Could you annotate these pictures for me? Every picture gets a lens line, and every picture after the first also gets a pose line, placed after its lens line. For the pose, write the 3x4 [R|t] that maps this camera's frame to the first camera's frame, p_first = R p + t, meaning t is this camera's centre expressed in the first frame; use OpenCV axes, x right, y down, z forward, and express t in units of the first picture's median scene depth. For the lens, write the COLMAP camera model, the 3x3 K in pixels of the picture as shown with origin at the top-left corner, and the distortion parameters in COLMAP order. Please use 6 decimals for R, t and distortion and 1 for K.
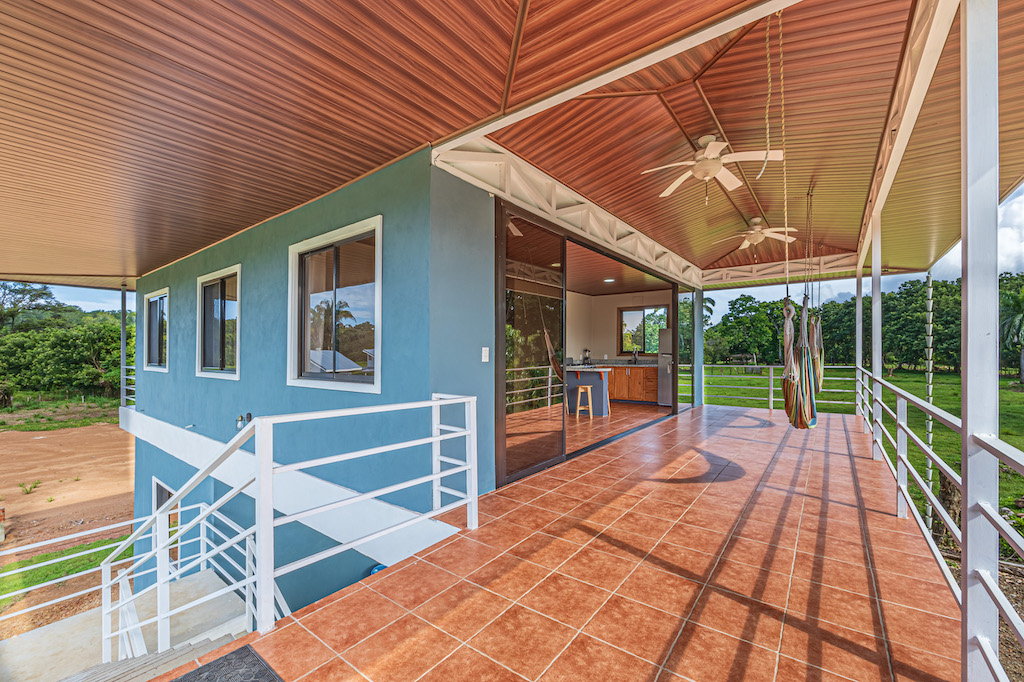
lens RADIAL K [[411.4, 0, 517.4], [0, 411.4, 348.6], [0, 0, 1]] dist [-0.007394, 0.001136]
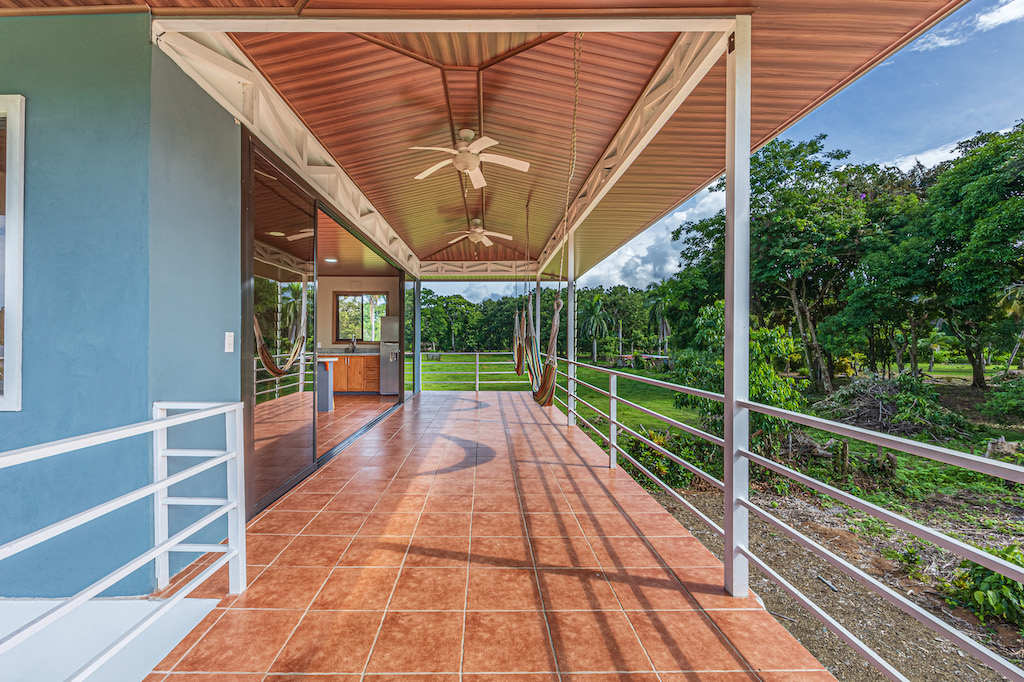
lens RADIAL K [[424.7, 0, 507.6], [0, 424.7, 340.9], [0, 0, 1]] dist [-0.004508, -0.000379]
pose [[0.798893, 0.003348, 0.601464, -0.129808], [-0.009584, 0.999928, 0.007164, 0.002049], [-0.601397, -0.011488, 0.798868, 0.115575]]
